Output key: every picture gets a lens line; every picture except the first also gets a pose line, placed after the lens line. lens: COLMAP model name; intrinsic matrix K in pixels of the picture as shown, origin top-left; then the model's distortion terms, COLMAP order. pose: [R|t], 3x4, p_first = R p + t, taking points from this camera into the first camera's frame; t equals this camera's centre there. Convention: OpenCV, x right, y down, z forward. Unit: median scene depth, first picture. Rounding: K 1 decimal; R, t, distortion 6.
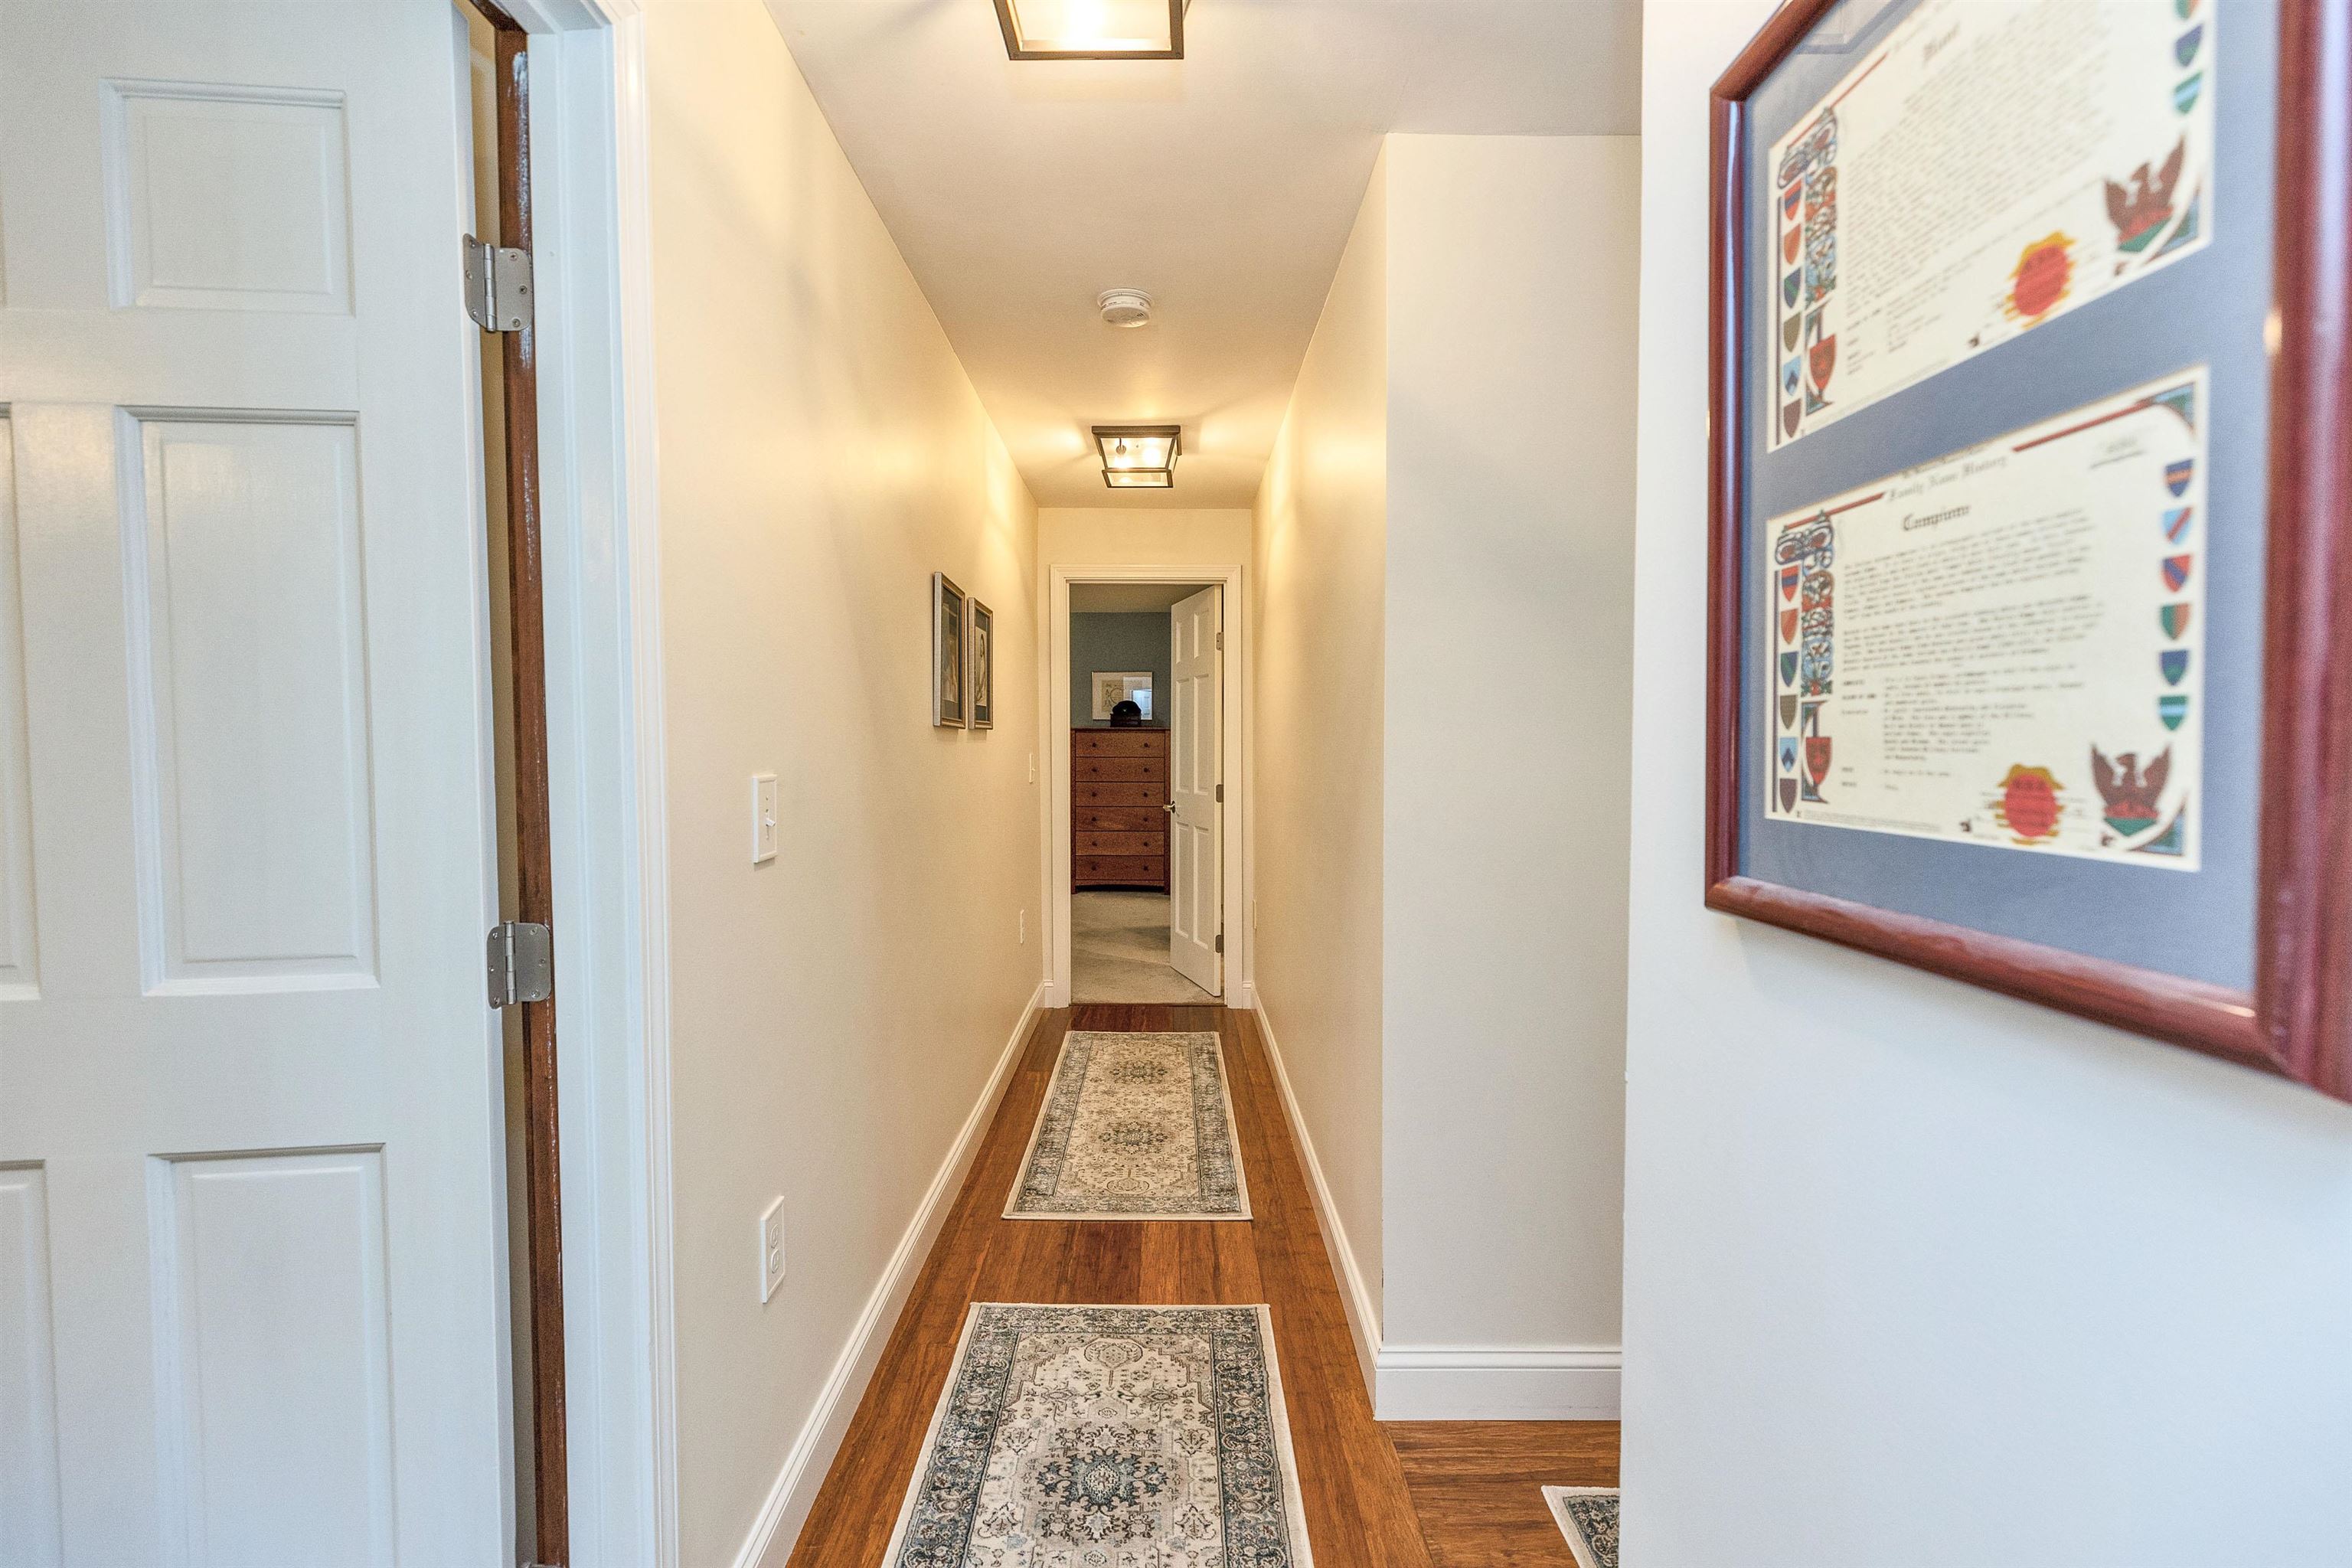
lens RADIAL K [[1052.3, 0, 1175.0], [0, 1052.3, 788.9], [0, 0, 1]] dist [0.001836, -0.000038]
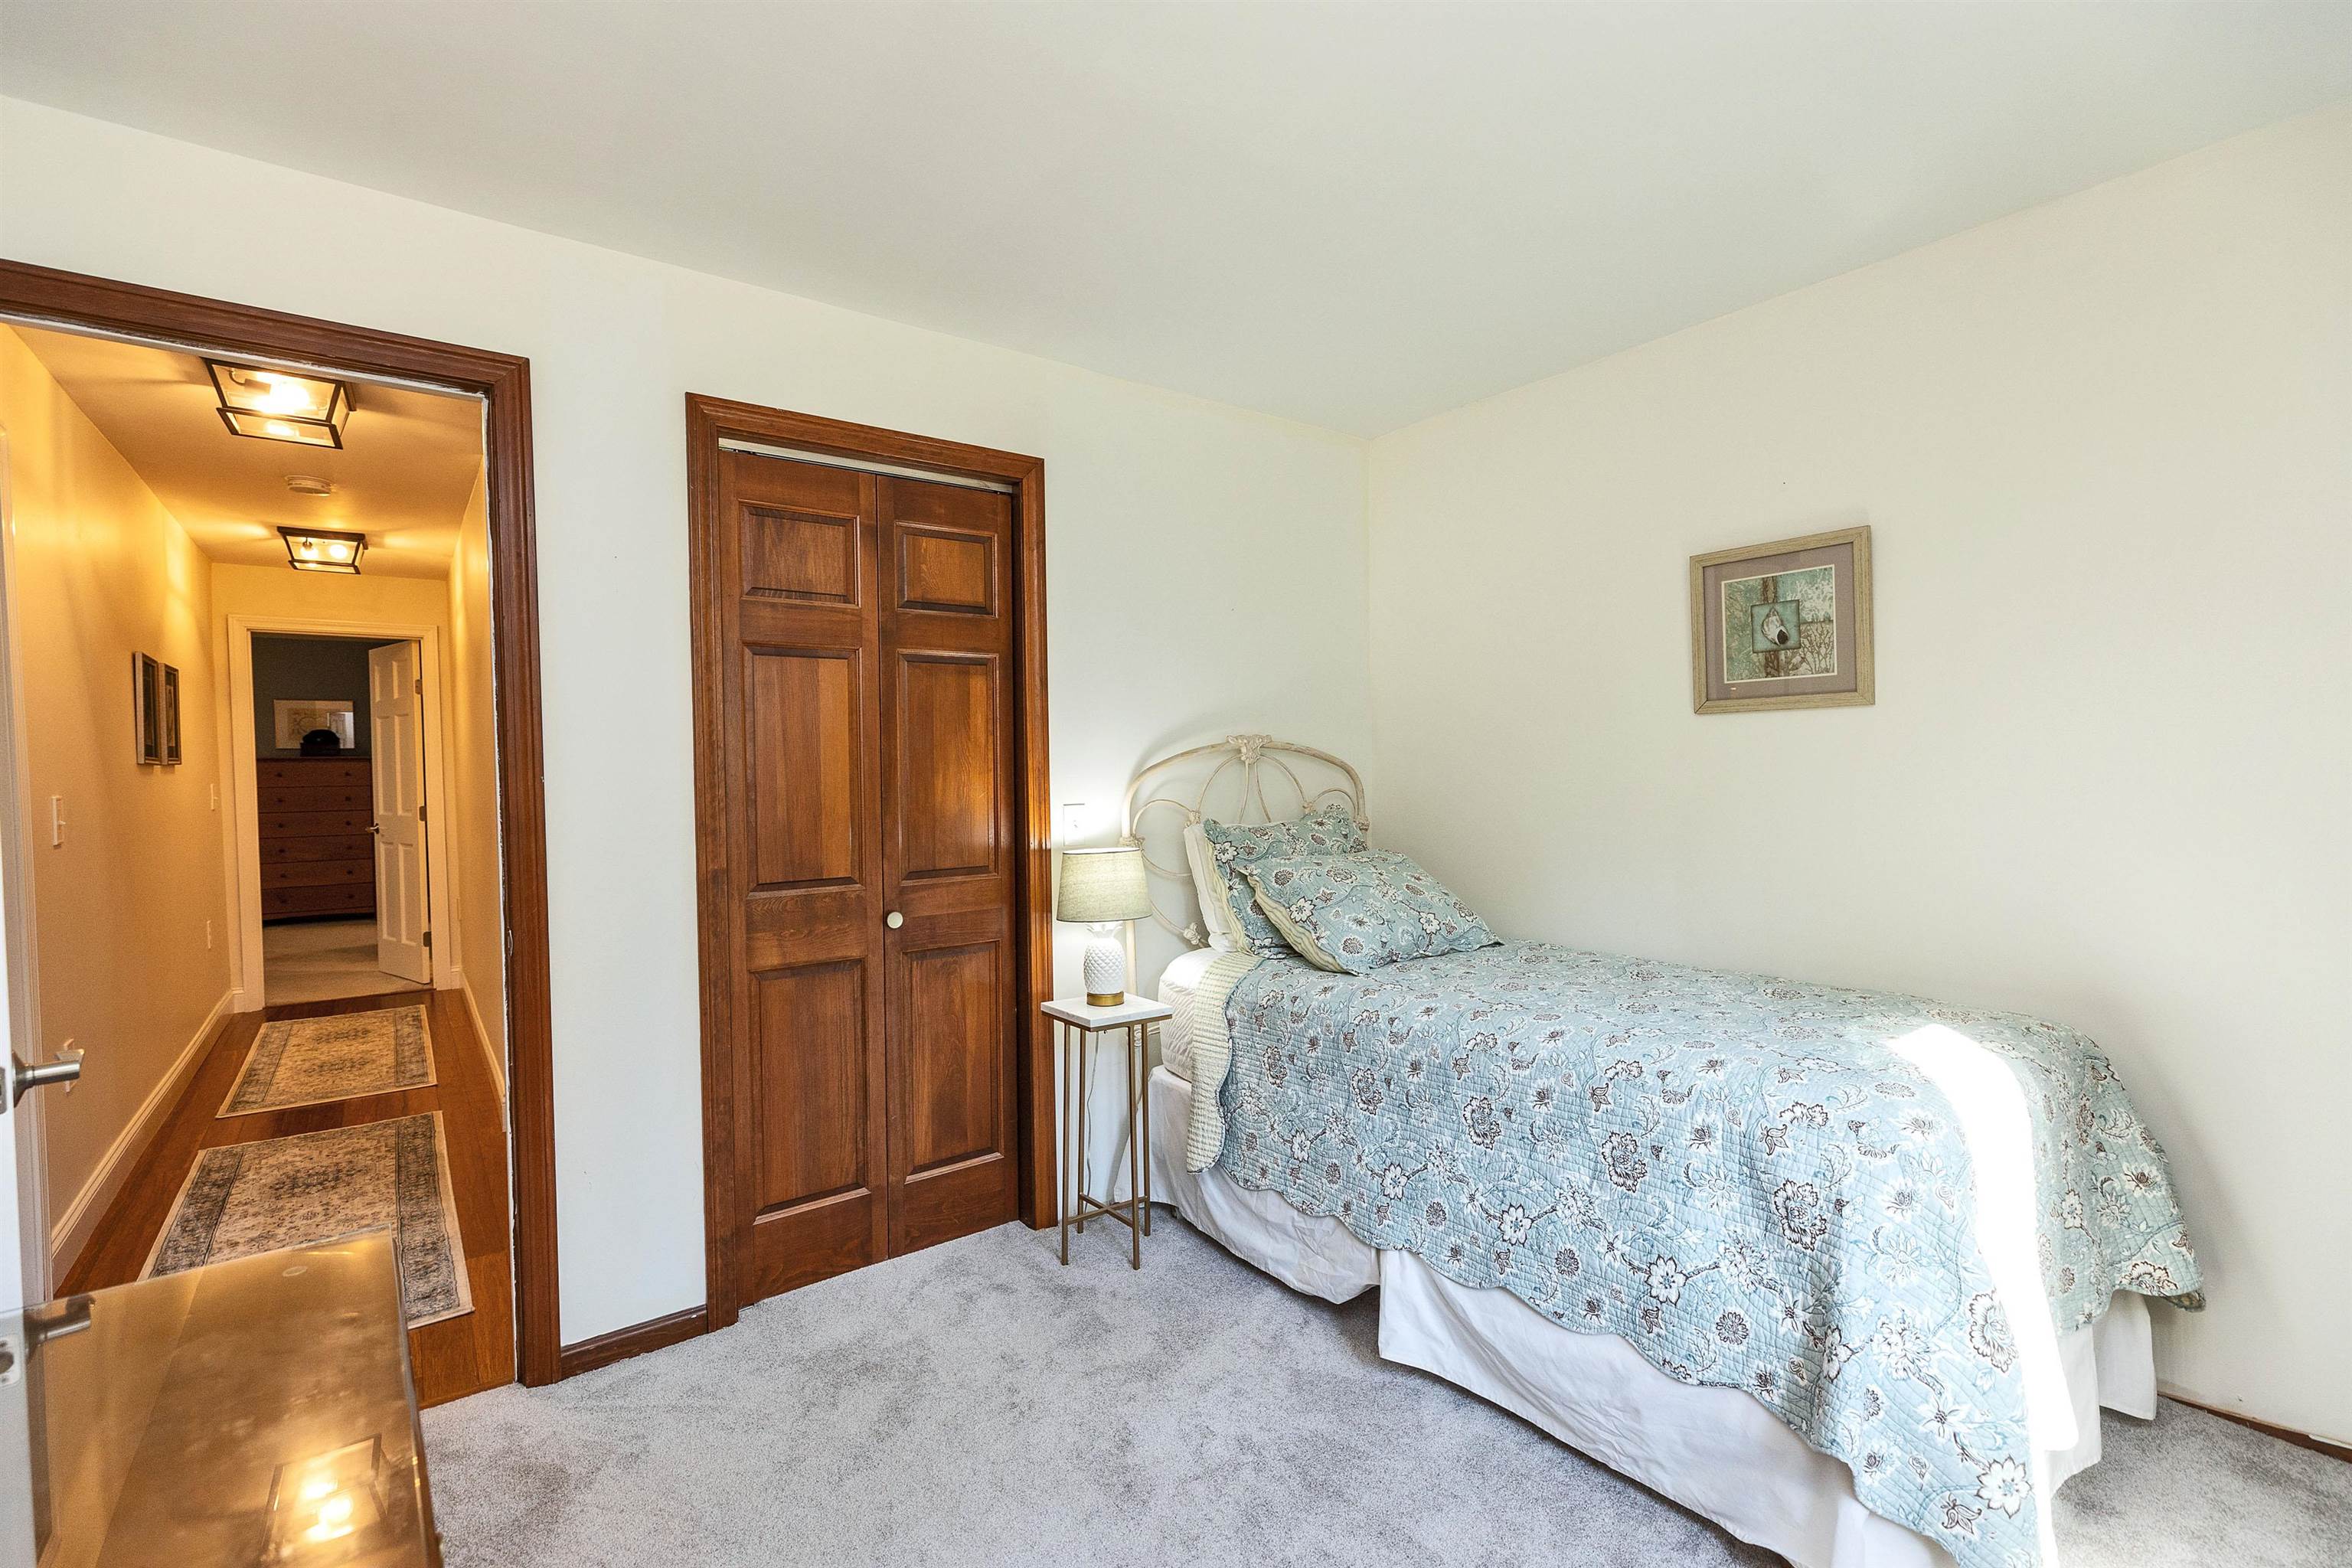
lens RADIAL K [[1052.3, 0, 1175.0], [0, 1052.3, 788.9], [0, 0, 1]] dist [0.001836, -0.000038]
pose [[0.805544, -0.027323, 0.591905, 0.029317], [0.039306, 0.999200, -0.007369, 0.023945], [-0.591230, 0.029202, 0.805974, -0.596483]]
